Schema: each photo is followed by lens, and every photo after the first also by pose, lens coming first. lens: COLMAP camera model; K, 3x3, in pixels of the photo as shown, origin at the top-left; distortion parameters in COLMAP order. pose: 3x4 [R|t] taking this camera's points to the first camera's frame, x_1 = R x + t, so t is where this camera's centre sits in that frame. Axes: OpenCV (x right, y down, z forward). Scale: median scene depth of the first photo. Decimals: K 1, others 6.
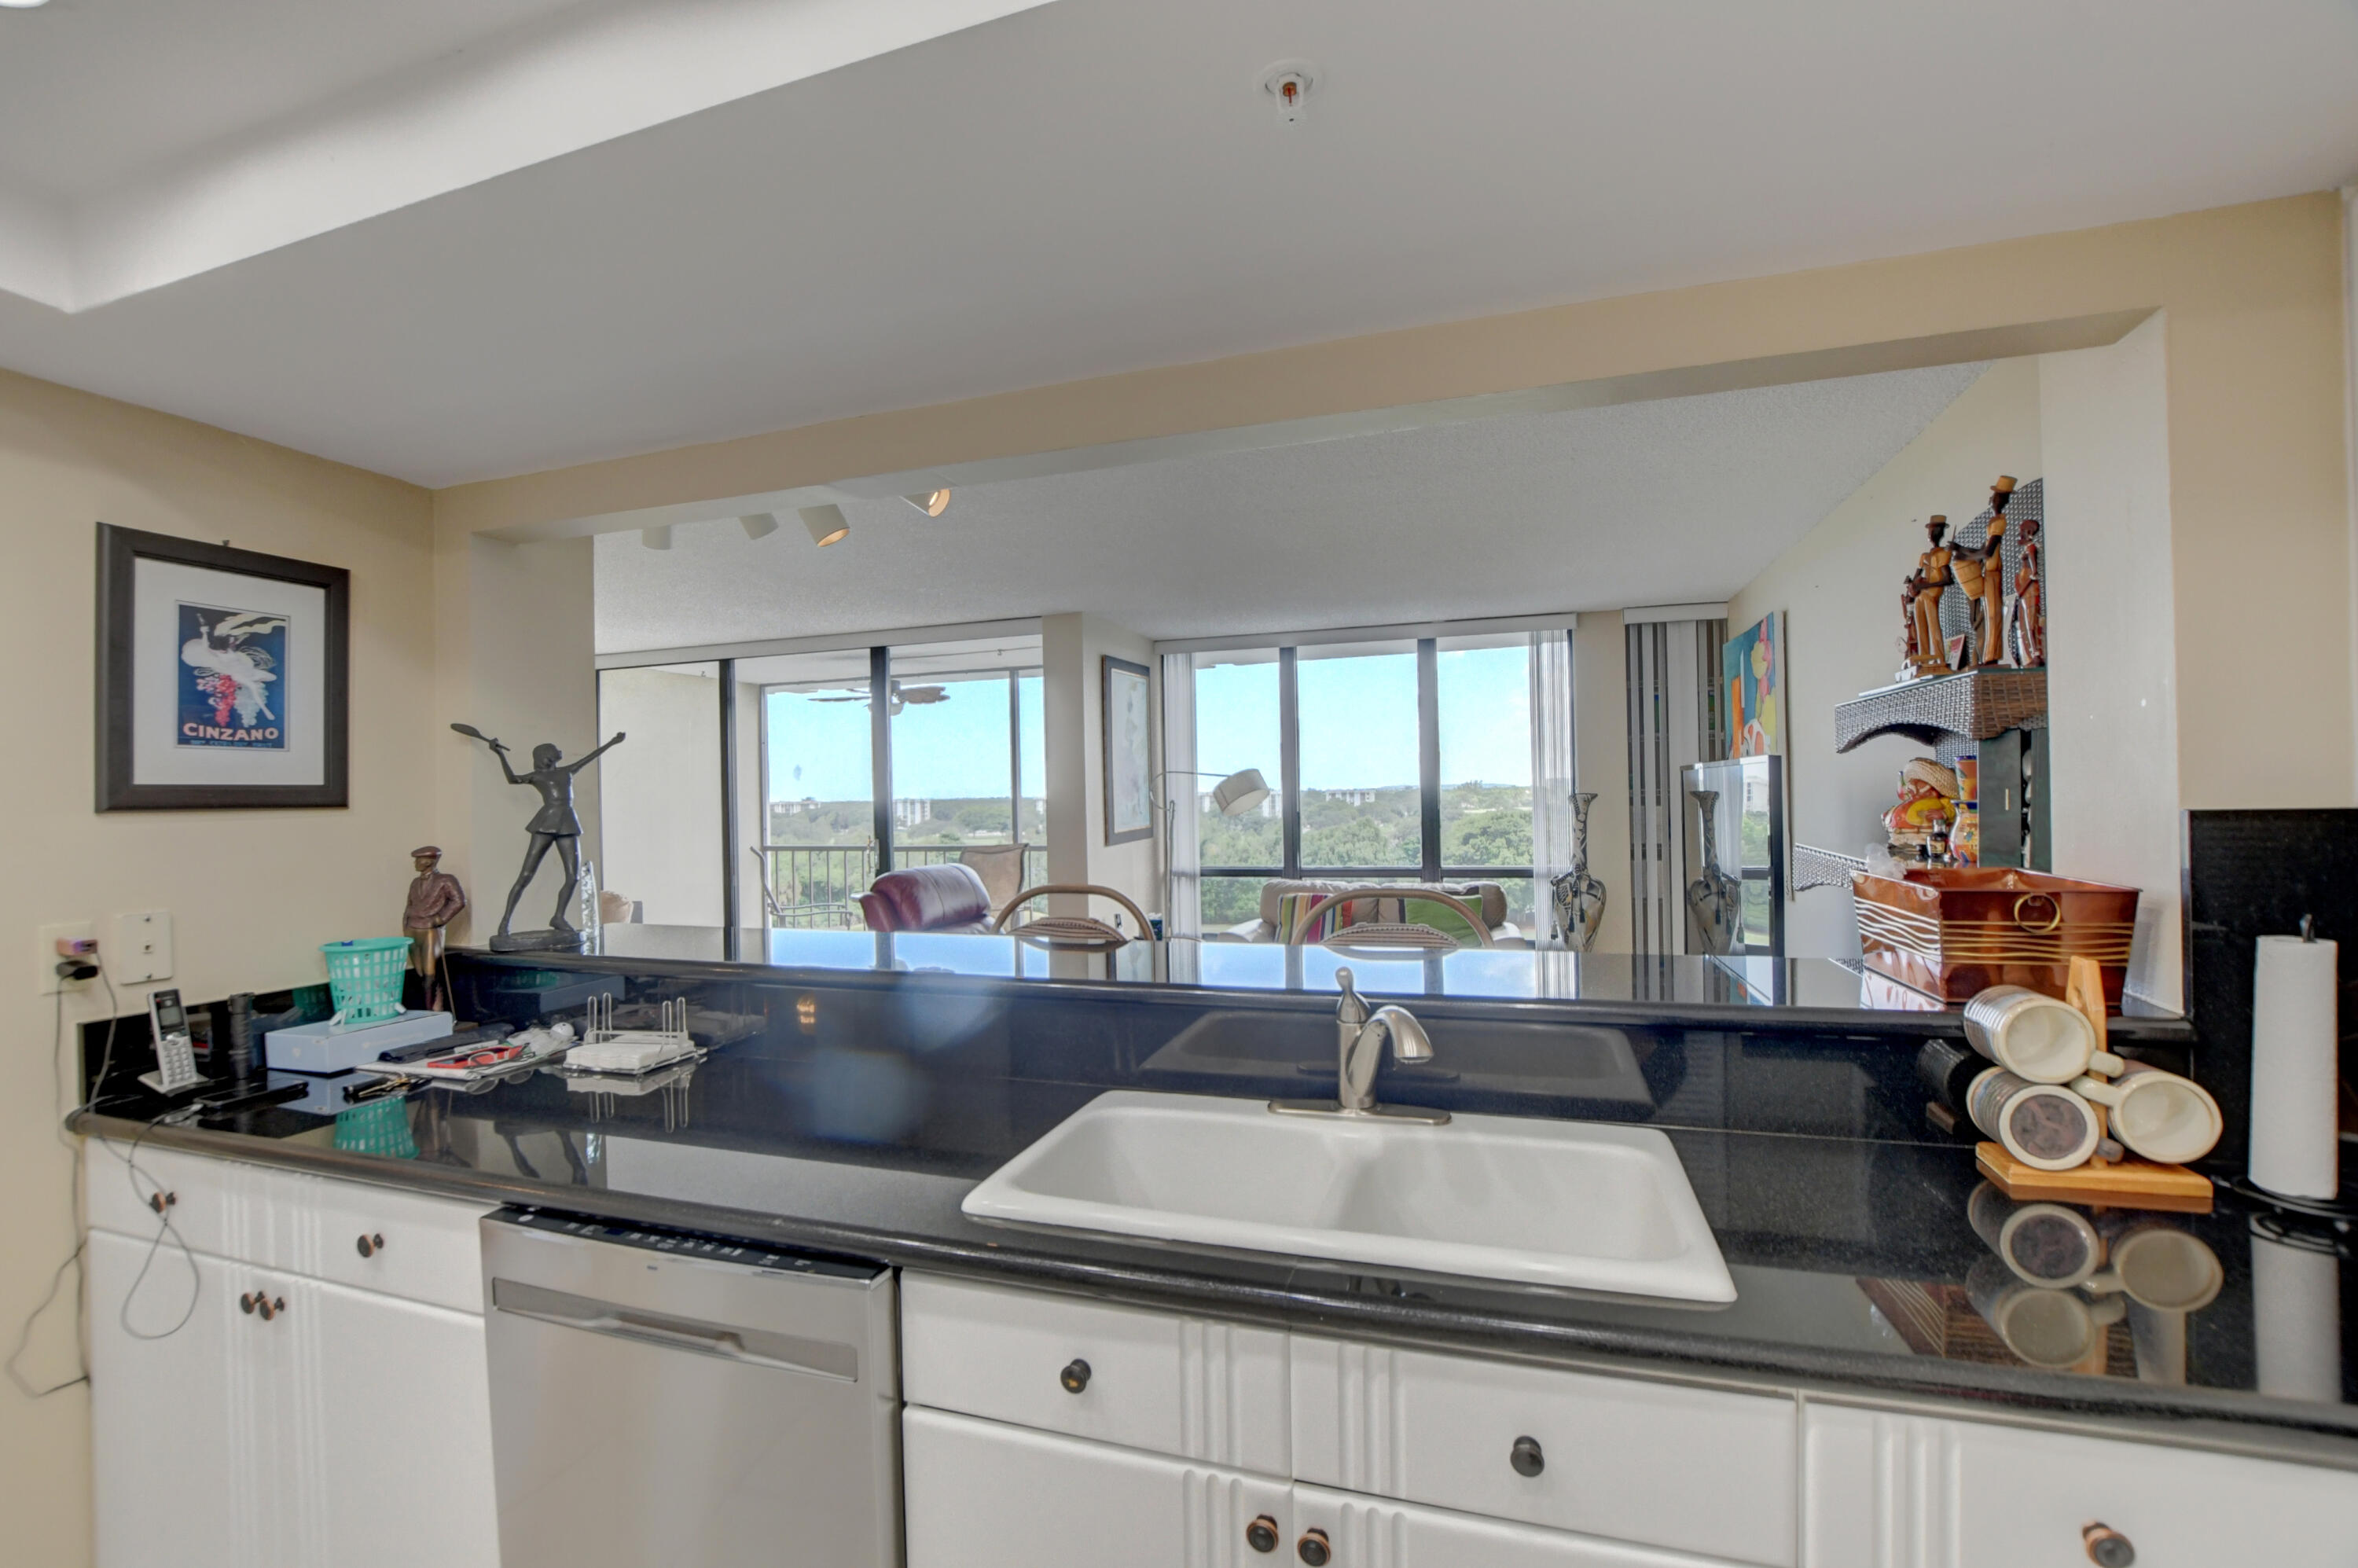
lens RADIAL K [[1044.1, 0, 1179.5], [0, 1044.1, 781.8], [0, 0, 1]] dist [-0.032267, 0.002838]
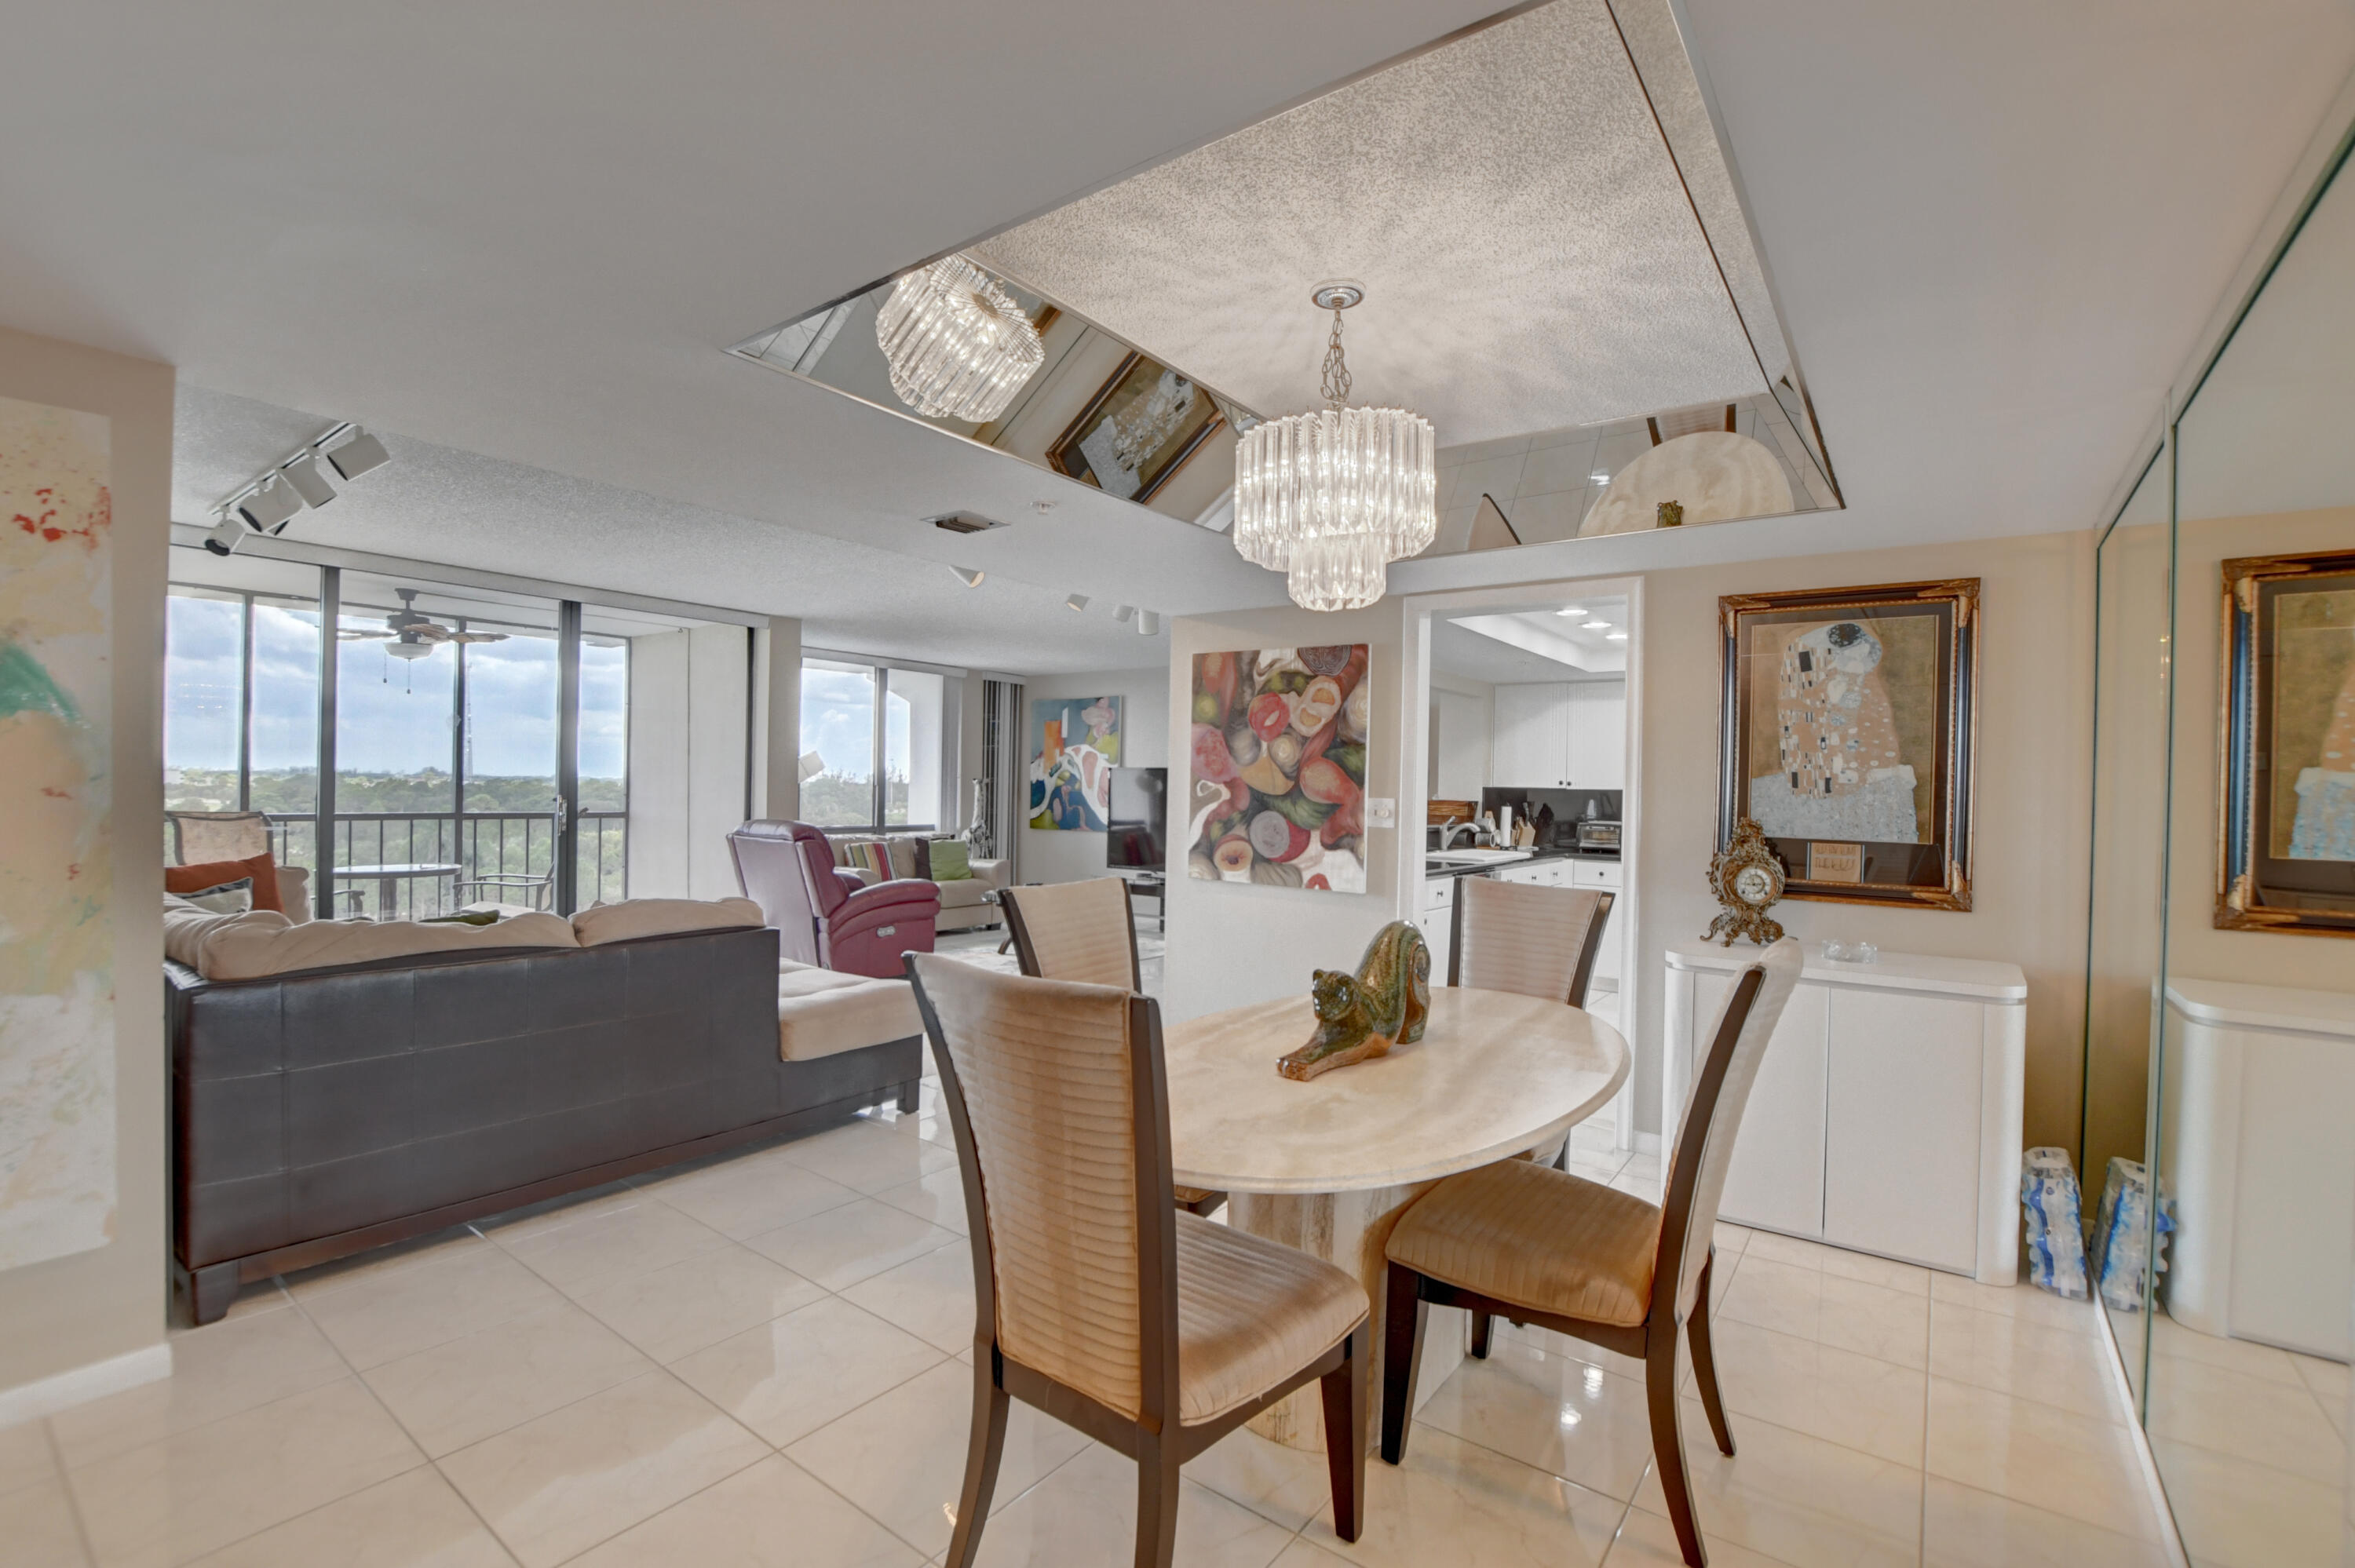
lens RADIAL K [[1042.6, 0, 1166.1], [0, 1042.6, 790.3], [0, 0, 1]] dist [-0.032267, 0.002838]
pose [[0.317655, 0.025304, 0.947869, -1.022721], [-0.037337, 0.999202, -0.014162, 0.038855], [-0.947471, -0.030892, 0.318346, 0.167149]]
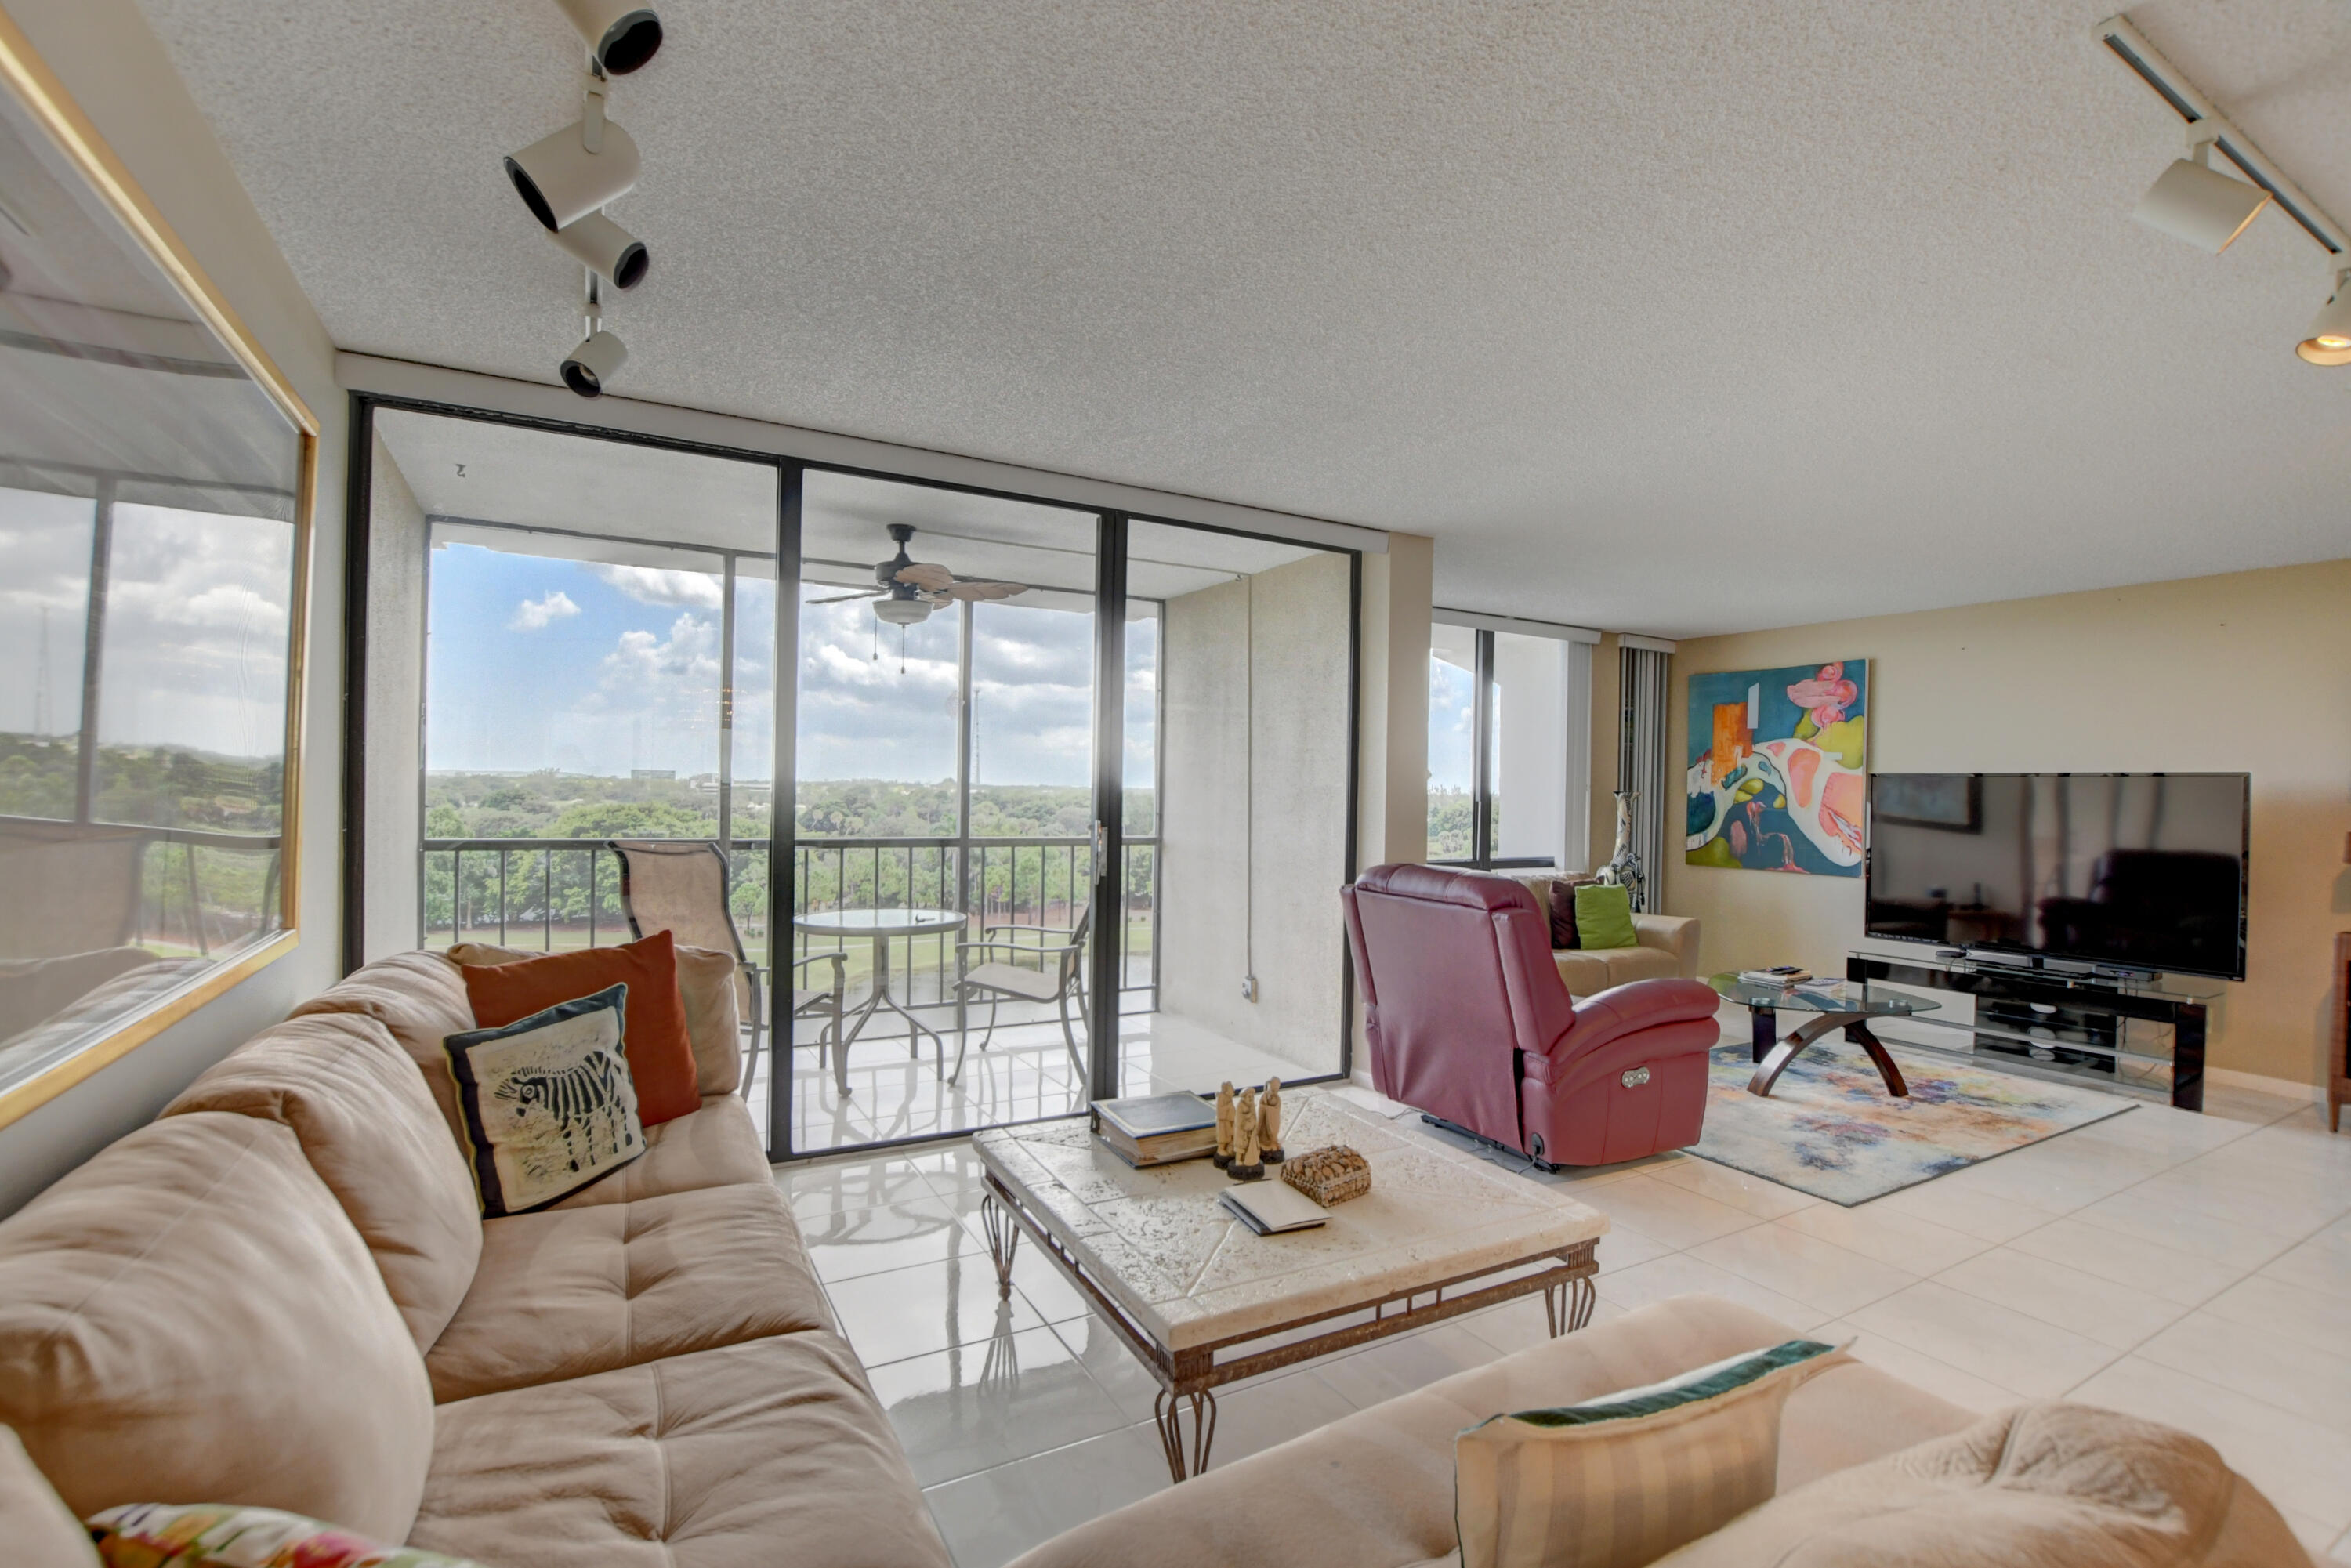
lens RADIAL K [[1040.9, 0, 1161.4], [0, 1040.9, 799.3], [0, 0, 1]] dist [-0.032267, 0.002838]
pose [[0.676851, 0.027054, 0.735623, -0.722432], [-0.042777, 0.999081, 0.002617, 0.035284], [-0.734876, -0.033239, 0.677387, 0.561365]]
